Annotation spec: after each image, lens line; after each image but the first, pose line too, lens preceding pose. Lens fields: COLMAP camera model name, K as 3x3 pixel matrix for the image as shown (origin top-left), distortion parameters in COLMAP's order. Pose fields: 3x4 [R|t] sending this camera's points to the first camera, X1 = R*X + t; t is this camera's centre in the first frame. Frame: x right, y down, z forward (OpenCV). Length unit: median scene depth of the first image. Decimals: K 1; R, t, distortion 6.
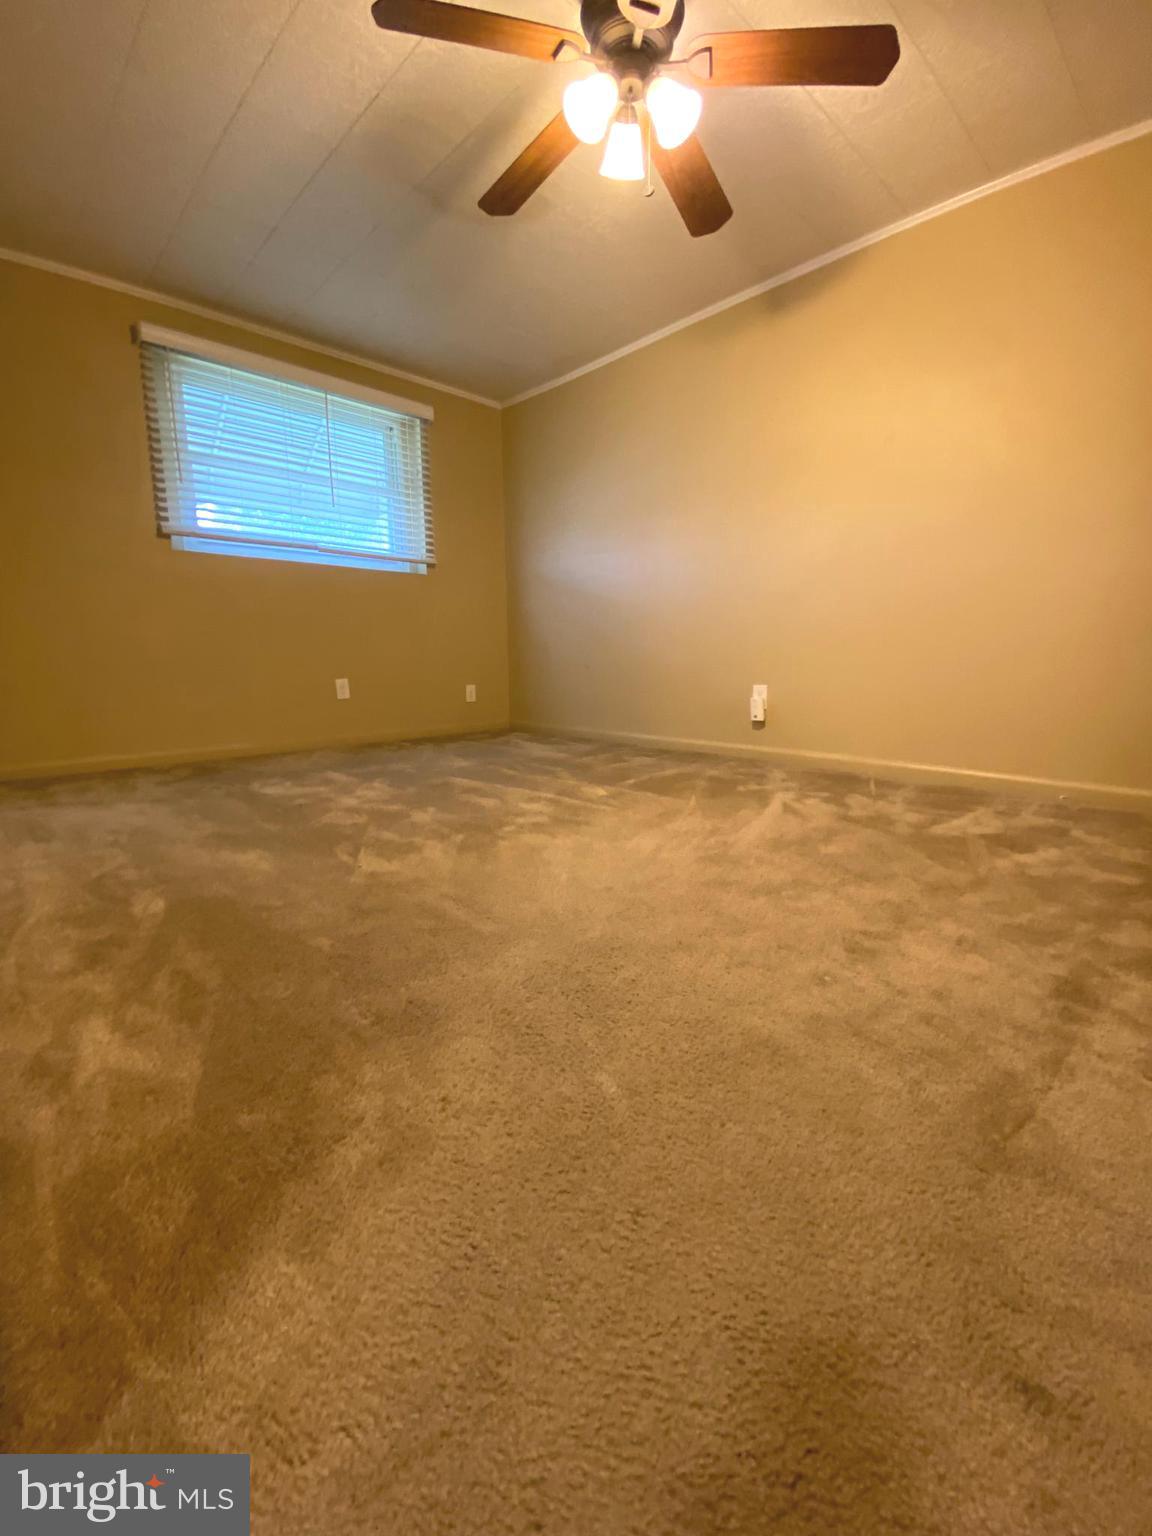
lens RADIAL K [[632.8, 0, 572.7], [0, 632.8, 771.2], [0, 0, 1]] dist [-0.006434, -0.003321]
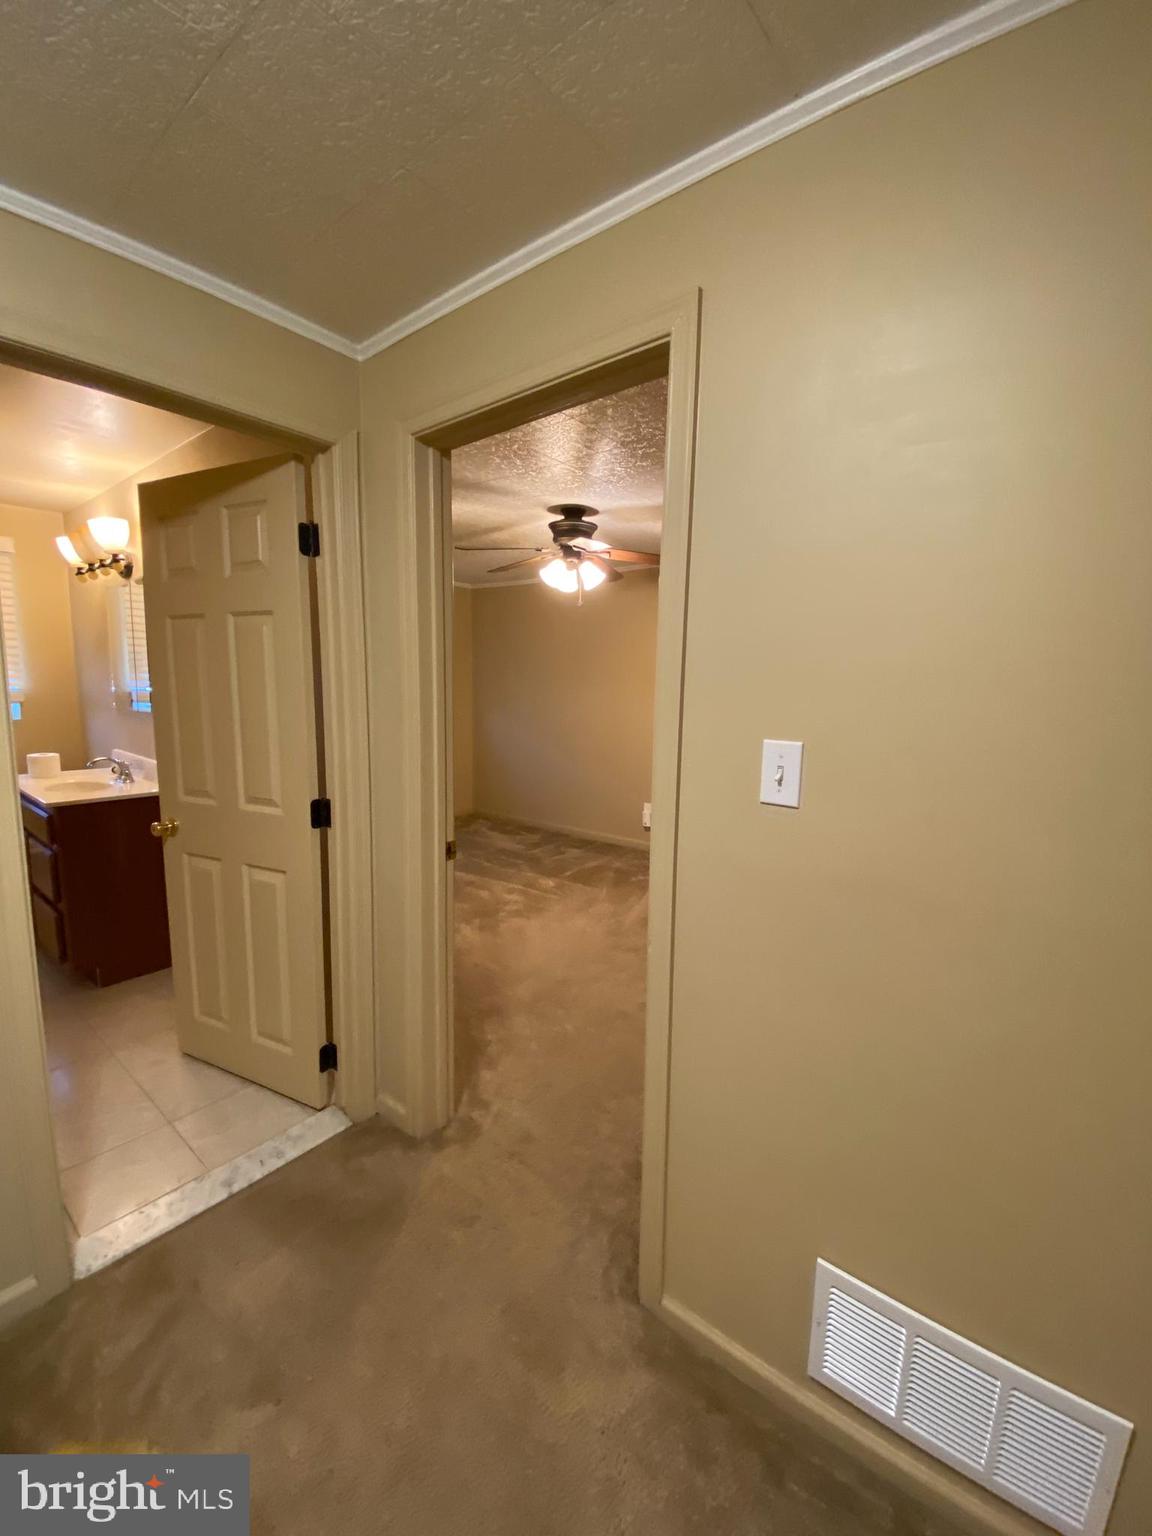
lens RADIAL K [[632.8, 0, 578.6], [0, 632.8, 765.4], [0, 0, 1]] dist [-0.006434, -0.003321]
pose [[0.991736, 0.005020, 0.128200, -0.102154], [0.000963, 0.998915, -0.046567, -0.213061], [-0.128295, 0.046306, 0.990654, -0.712135]]
